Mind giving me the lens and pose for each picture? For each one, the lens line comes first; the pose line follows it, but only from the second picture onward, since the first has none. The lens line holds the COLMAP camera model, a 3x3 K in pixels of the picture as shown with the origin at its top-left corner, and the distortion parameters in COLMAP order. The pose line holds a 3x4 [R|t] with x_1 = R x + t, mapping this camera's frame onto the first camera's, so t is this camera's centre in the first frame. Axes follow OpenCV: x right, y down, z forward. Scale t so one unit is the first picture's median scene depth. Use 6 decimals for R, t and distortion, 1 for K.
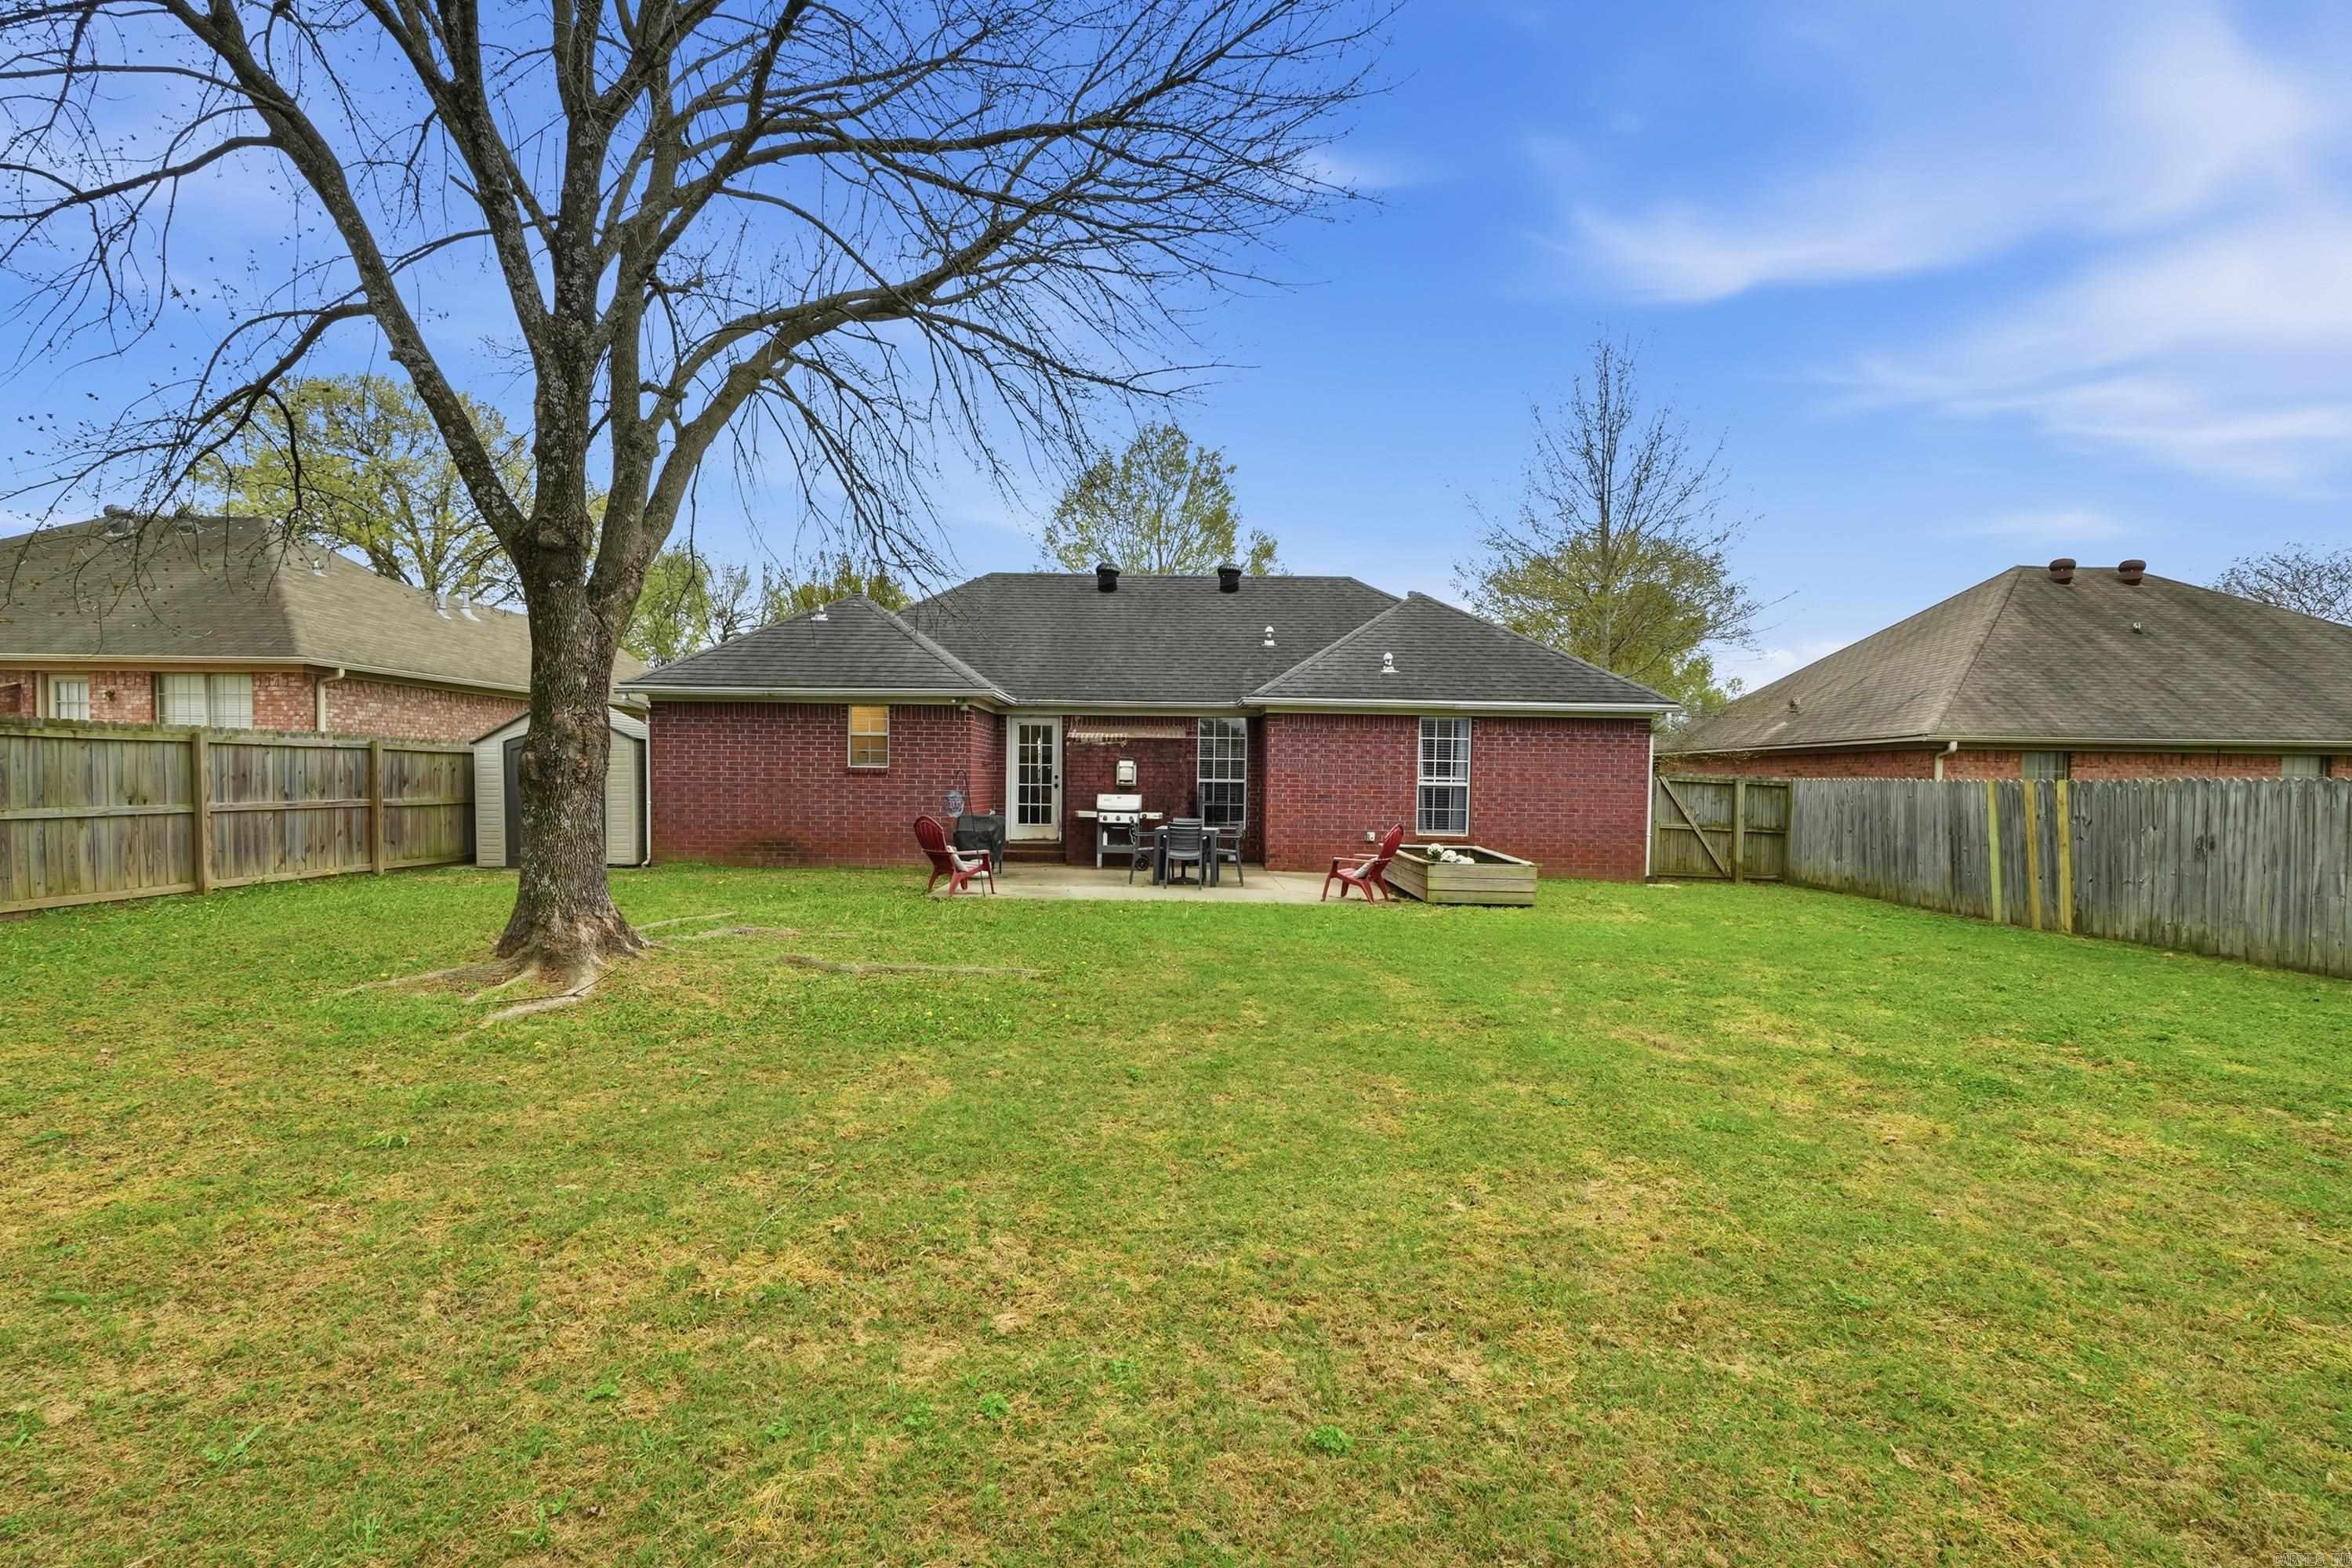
lens RADIAL K [[1034.1, 0, 1188.3], [0, 1034.1, 798.5], [0, 0, 1]] dist [0.000015, 0.001070]
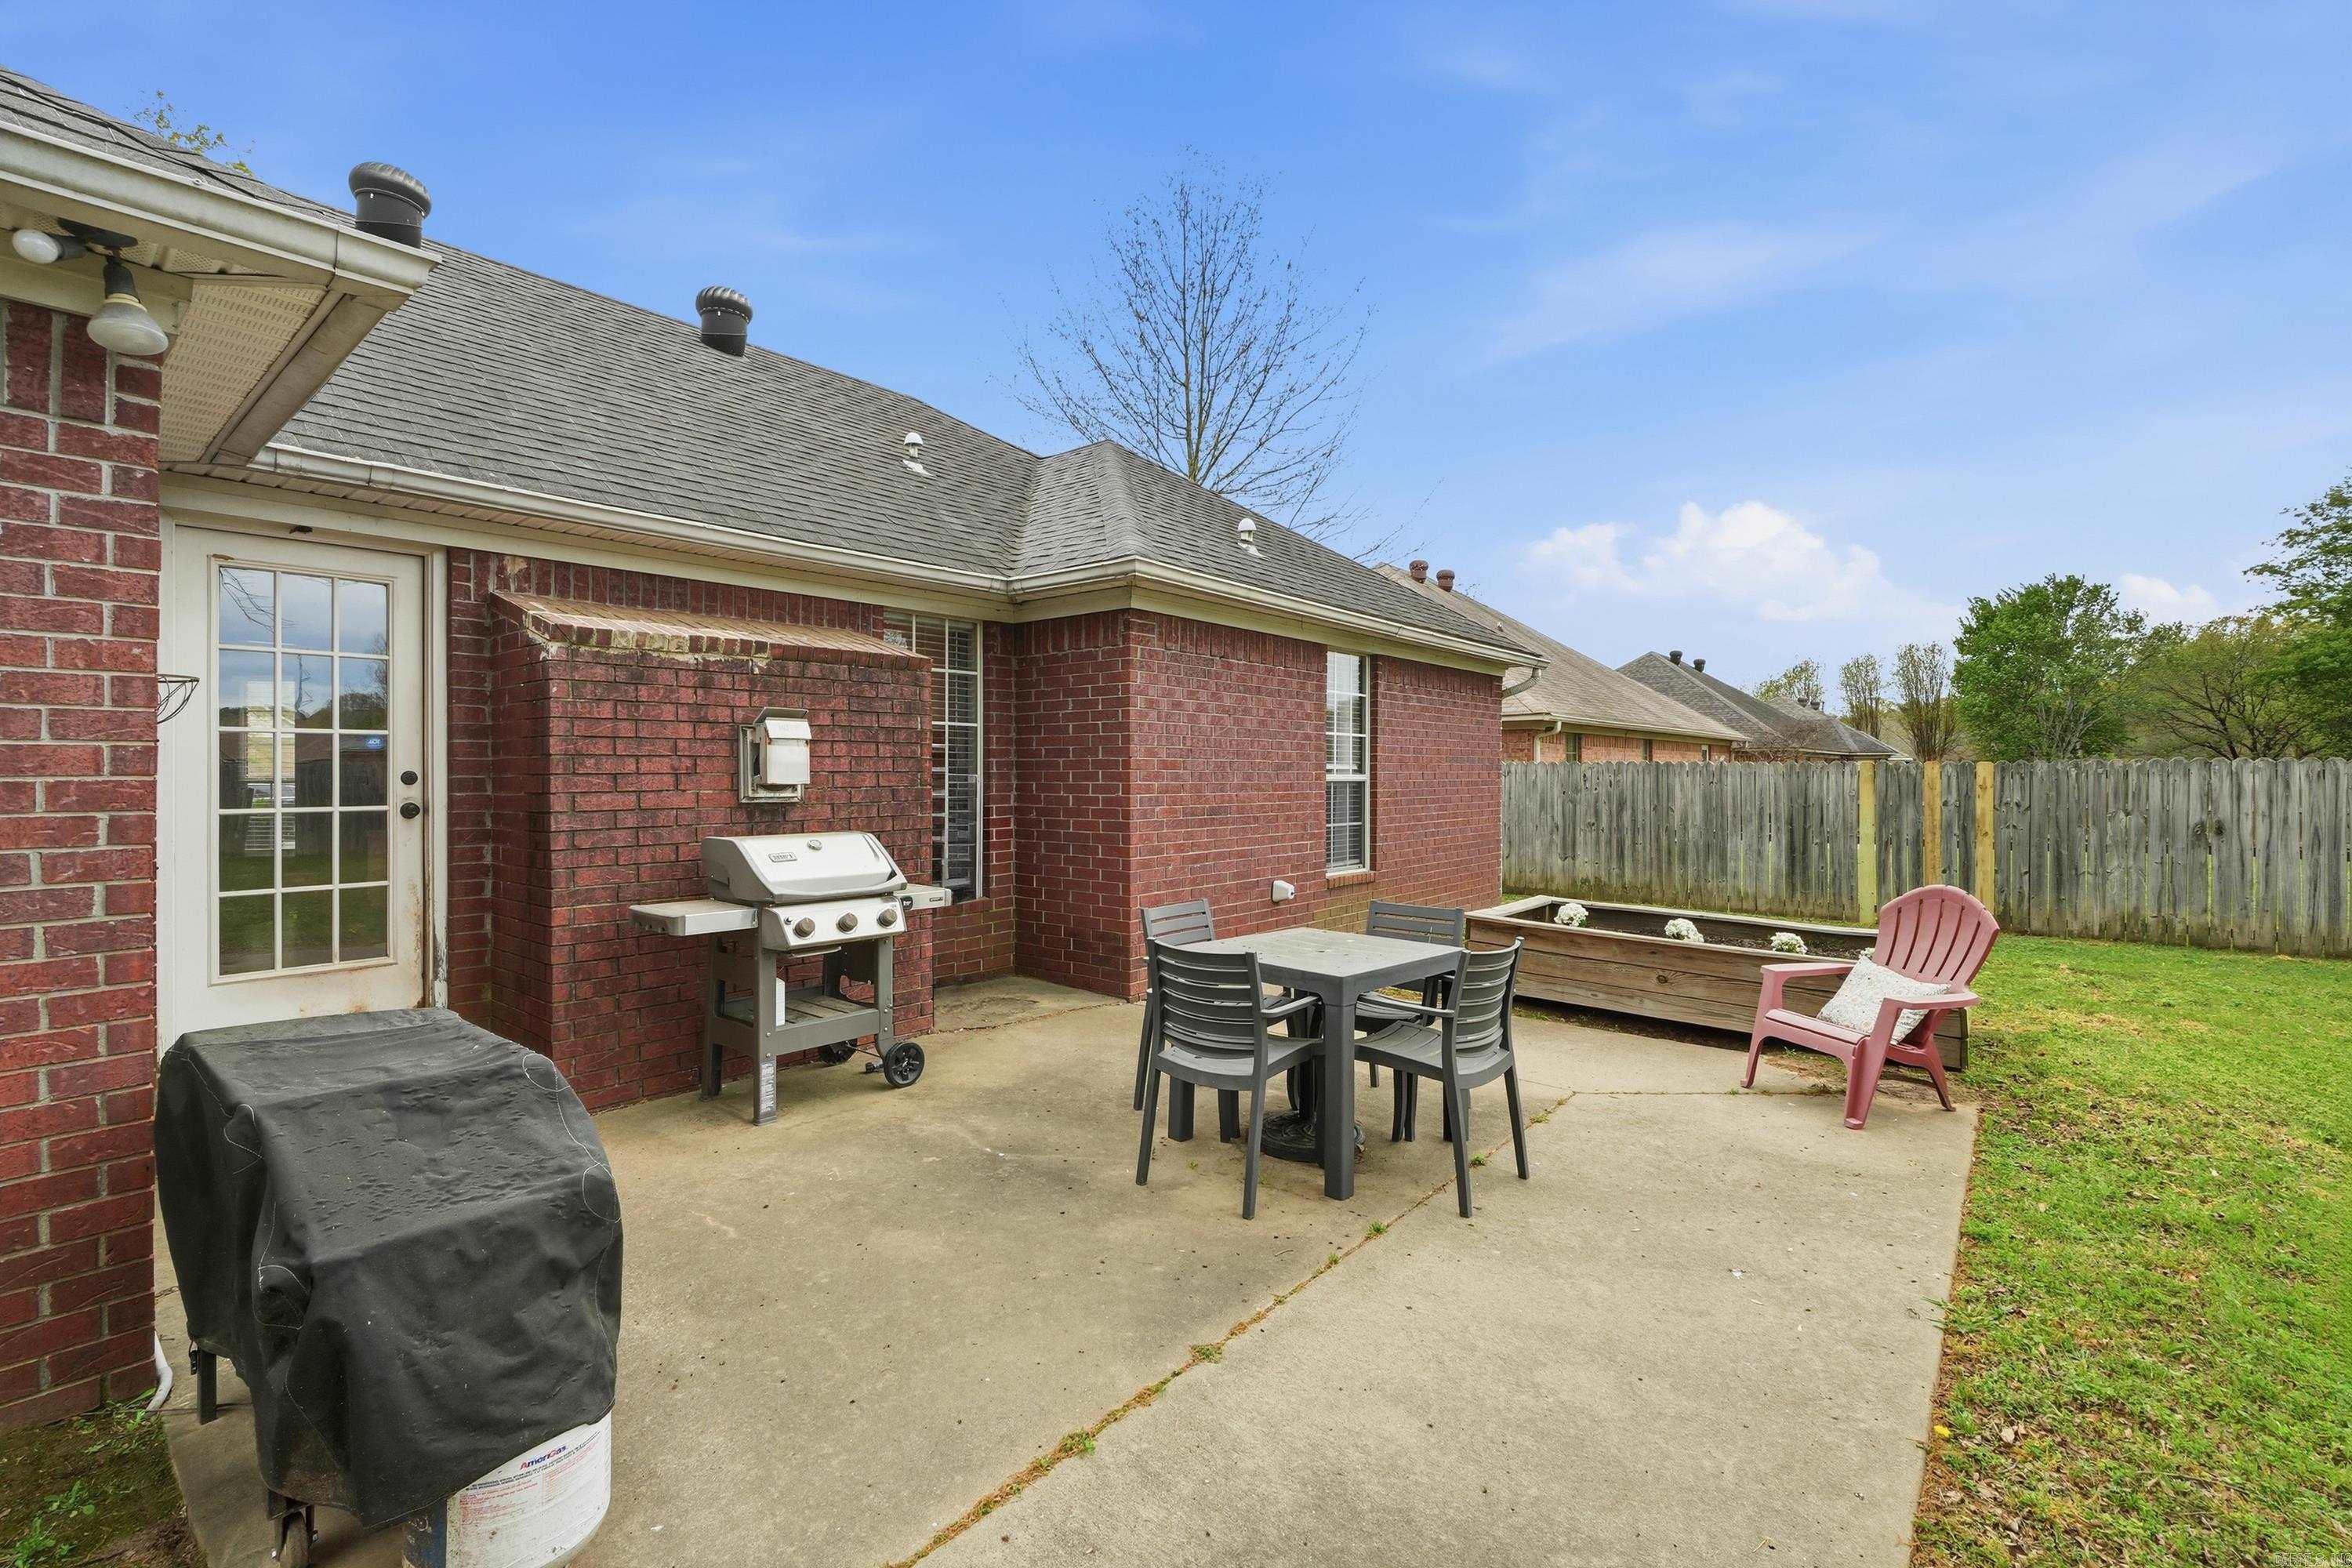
lens RADIAL K [[1034.1, 0, 1166.0], [0, 1034.1, 770.4], [0, 0, 1]] dist [0.000015, 0.001070]
pose [[0.646585, -0.013101, 0.762729, -0.228292], [0.023364, 0.999724, -0.002634, -0.019159], [-0.762484, 0.019524, 0.646713, 0.753302]]
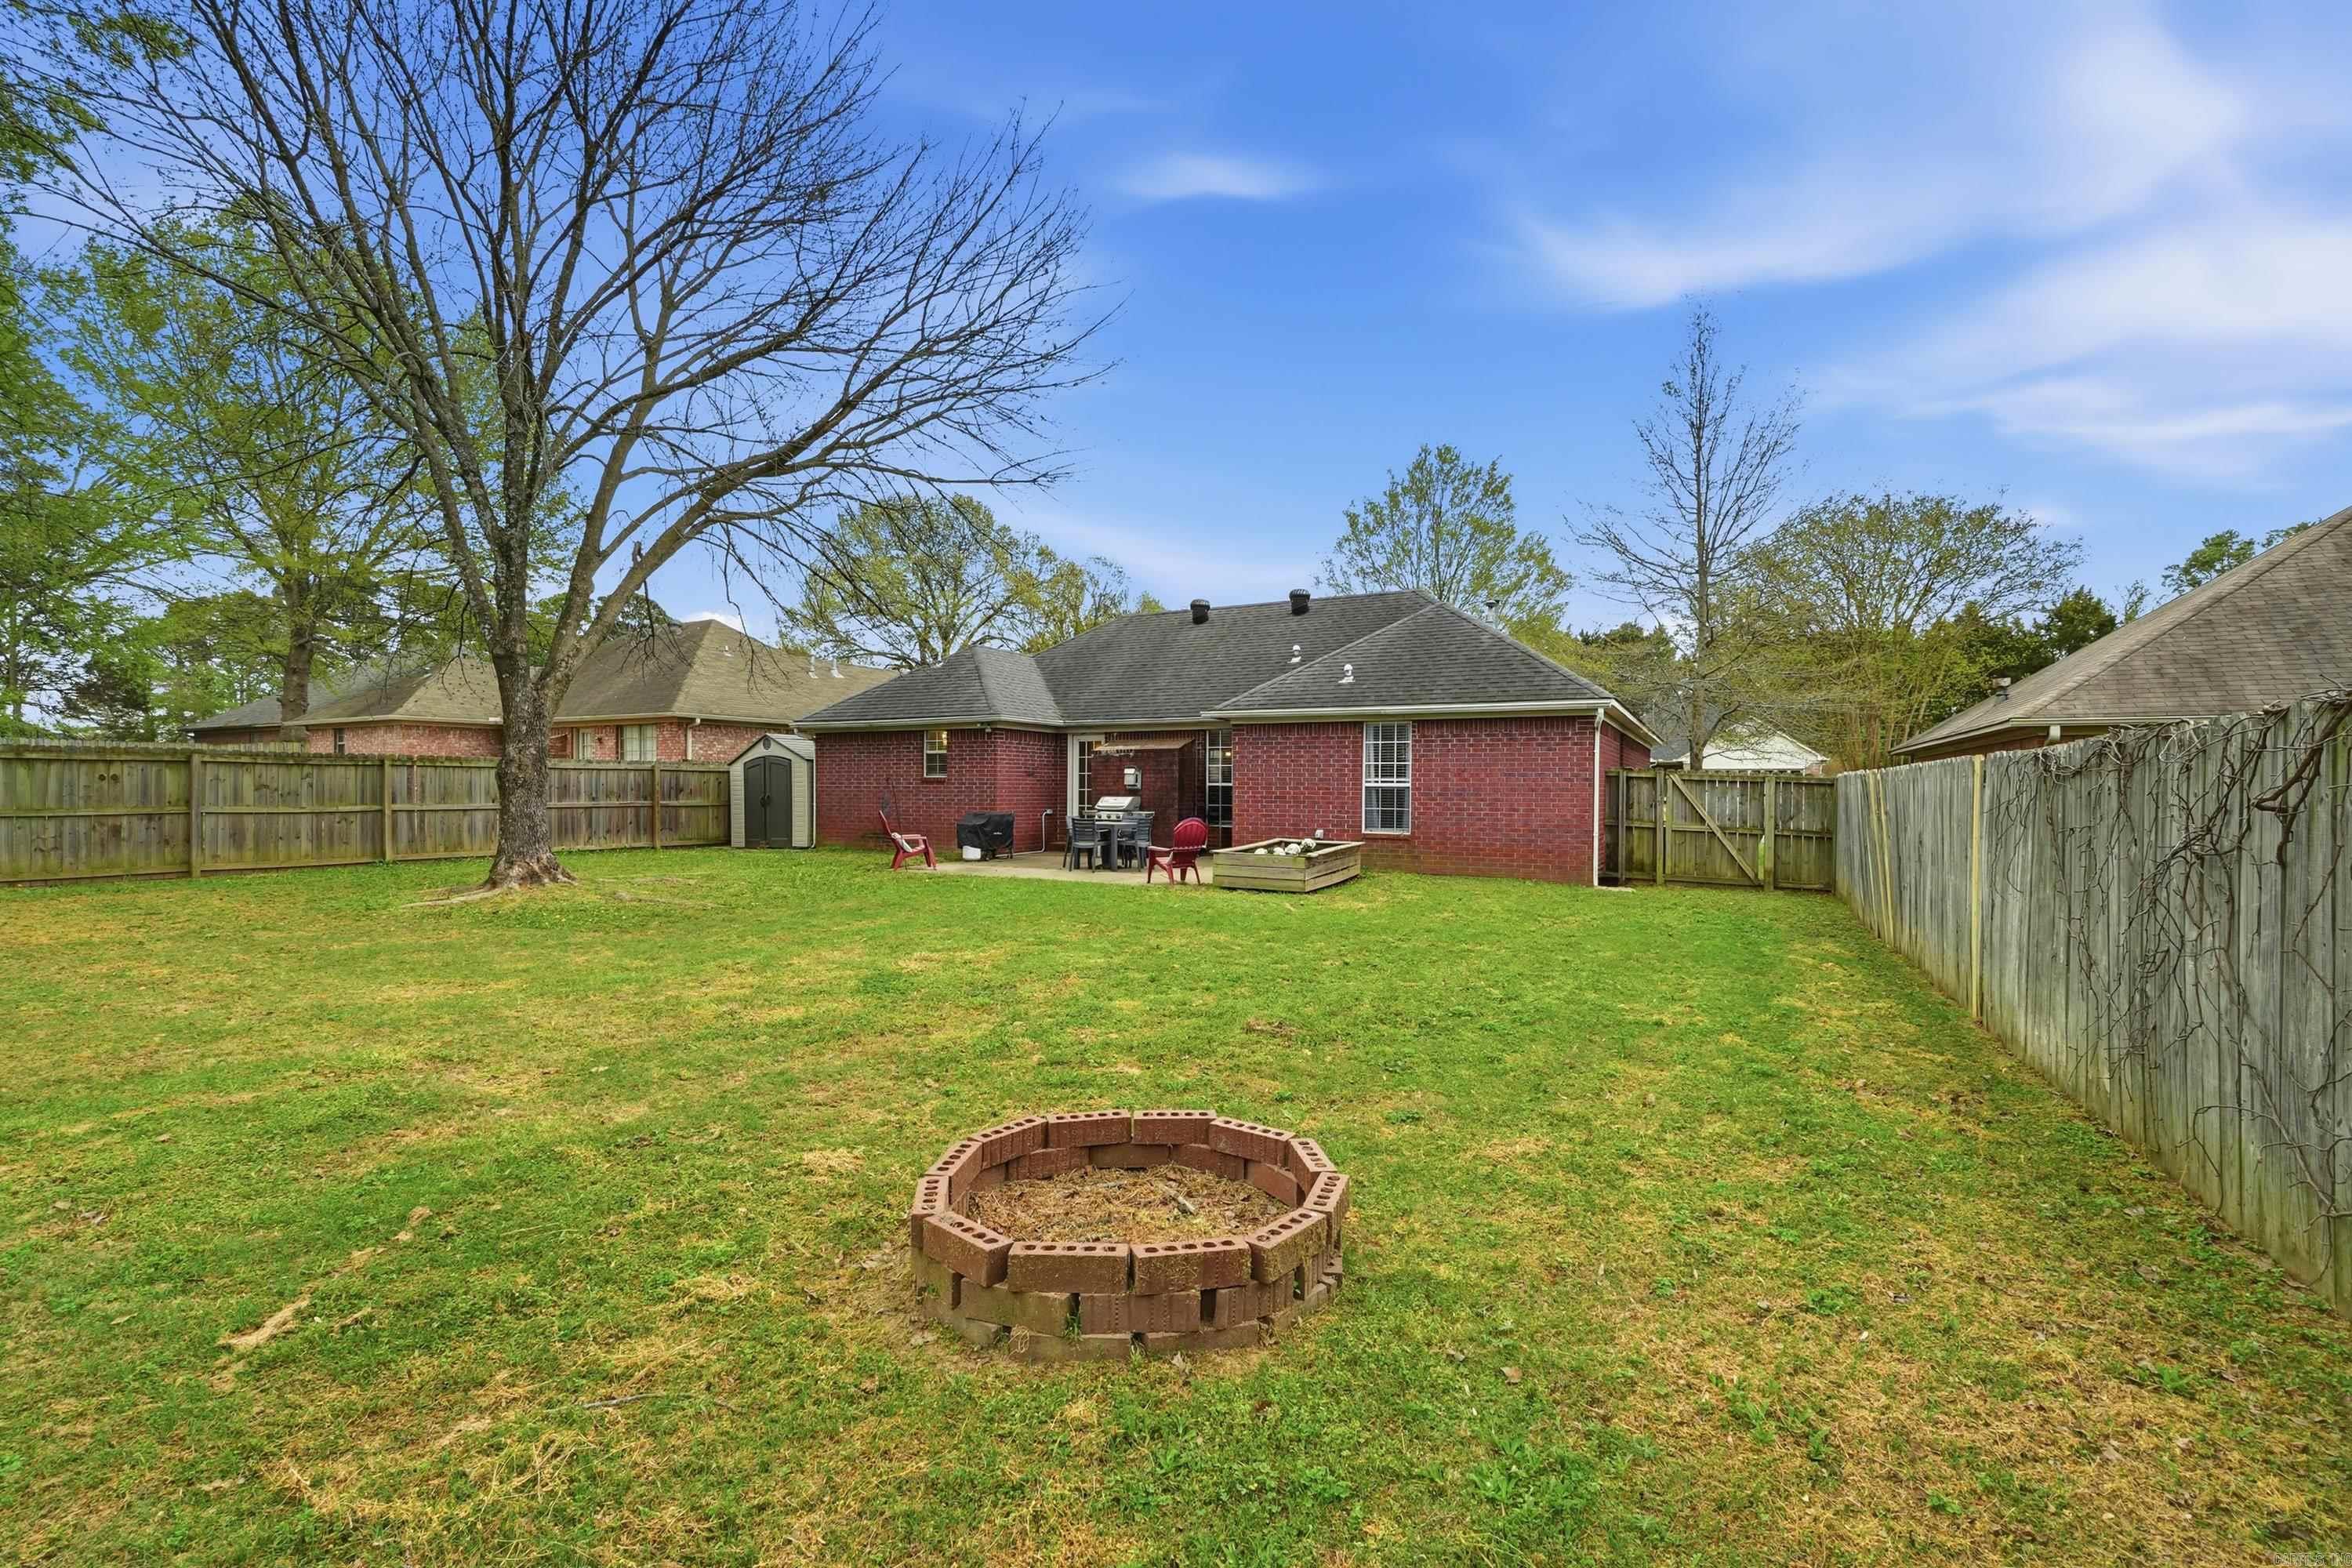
lens RADIAL K [[1034.1, 0, 1211.0], [0, 1034.1, 784.3], [0, 0, 1]] dist [0.000015, 0.001070]
pose [[0.892931, -0.012031, -0.450034, 0.583278], [0.000062, 0.999646, -0.026602, 0.013729], [0.450194, 0.023726, 0.892615, -0.021279]]
